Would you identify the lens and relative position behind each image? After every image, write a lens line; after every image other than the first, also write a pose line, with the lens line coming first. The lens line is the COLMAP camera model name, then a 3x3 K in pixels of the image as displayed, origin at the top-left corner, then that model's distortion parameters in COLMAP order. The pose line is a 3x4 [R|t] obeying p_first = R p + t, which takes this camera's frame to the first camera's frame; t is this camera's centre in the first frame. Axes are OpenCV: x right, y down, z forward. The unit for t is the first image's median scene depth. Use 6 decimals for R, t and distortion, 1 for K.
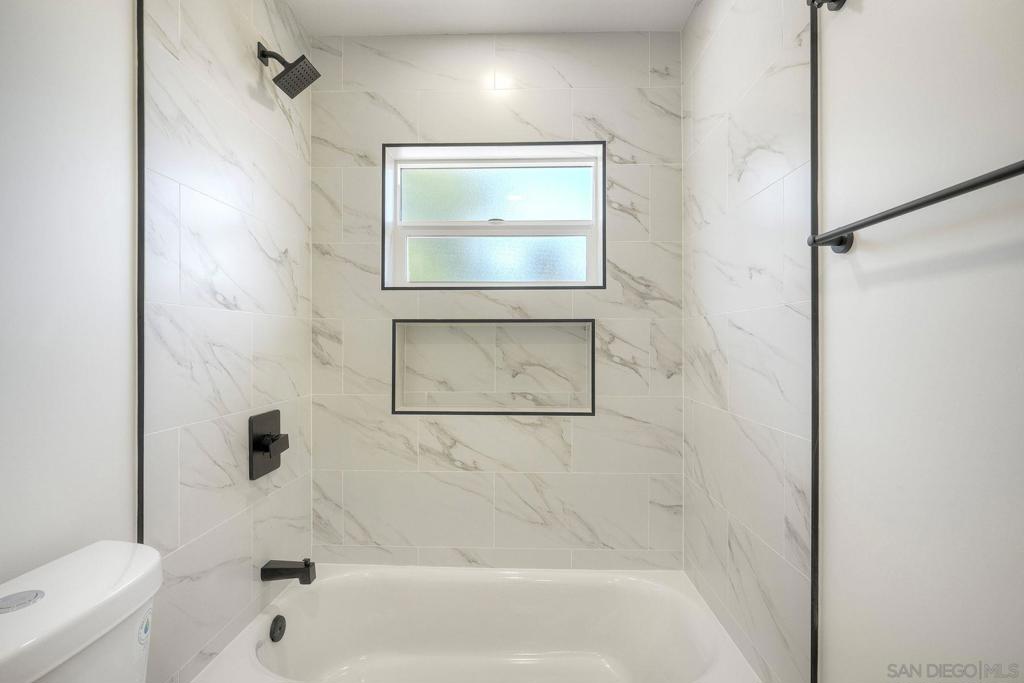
lens RADIAL K [[466.1, 0, 509.0], [0, 466.1, 342.2], [0, 0, 1]] dist [-0.010140, 0.003822]
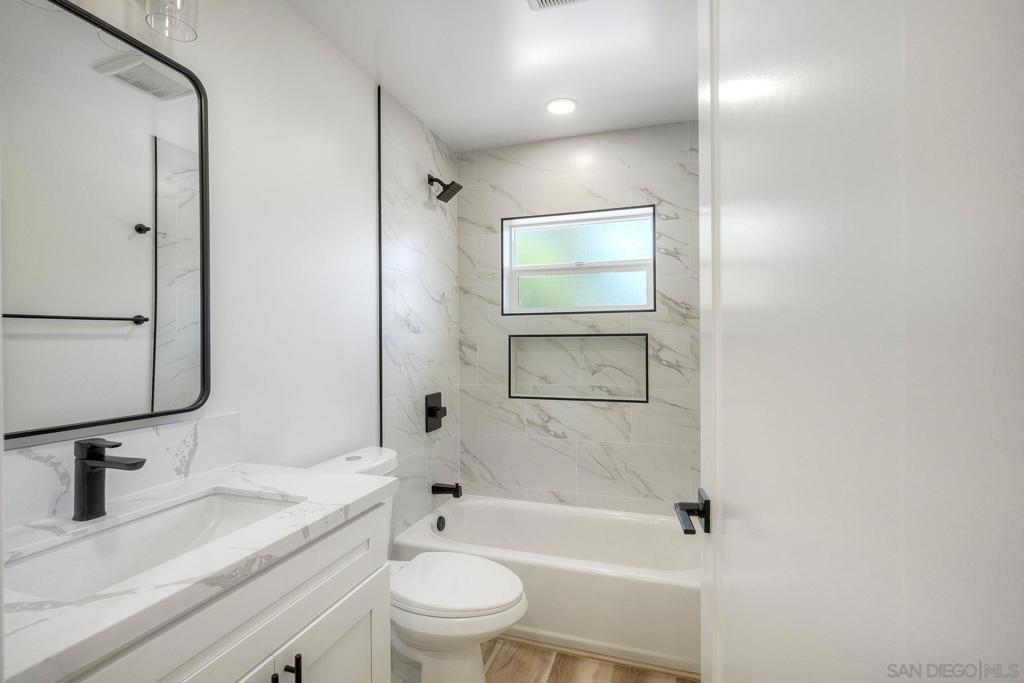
lens RADIAL K [[466.1, 0, 504.6], [0, 466.1, 336.7], [0, 0, 1]] dist [-0.010140, 0.003822]
pose [[0.956802, -0.010238, -0.290560, 0.178561], [0.007768, 0.999923, -0.009653, -0.029856], [0.290637, 0.006978, 0.956808, -0.452452]]
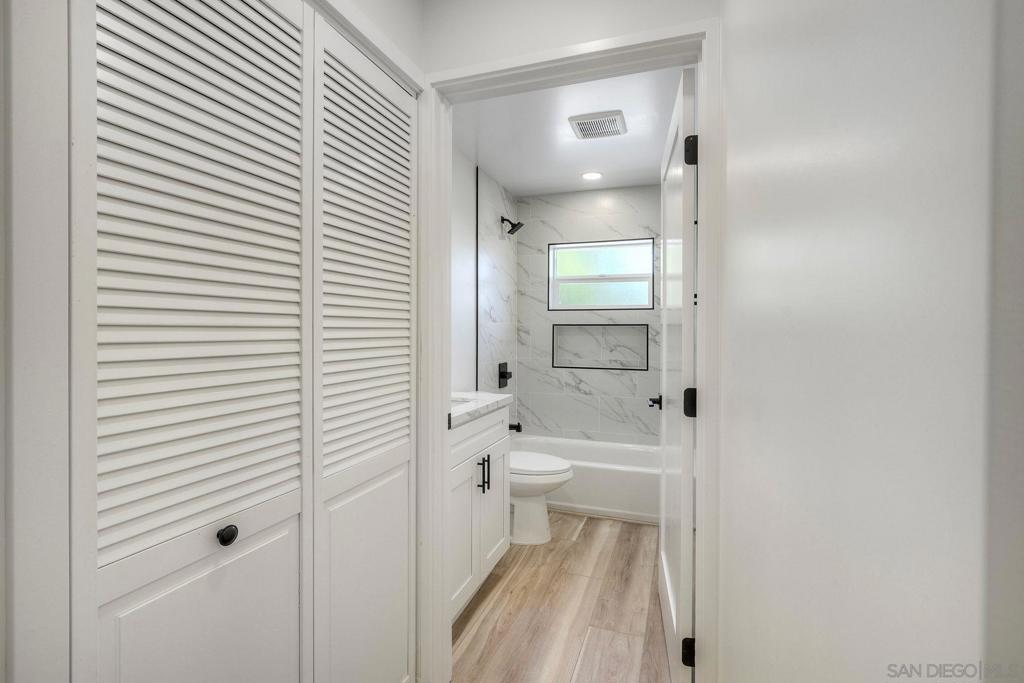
lens RADIAL K [[466.1, 0, 504.3], [0, 466.1, 323.8], [0, 0, 1]] dist [-0.010140, 0.003822]
pose [[0.945844, -0.001386, -0.324618, 0.250600], [-0.003578, 0.999886, -0.014694, -0.018452], [0.324601, 0.015059, 0.945731, -1.166460]]
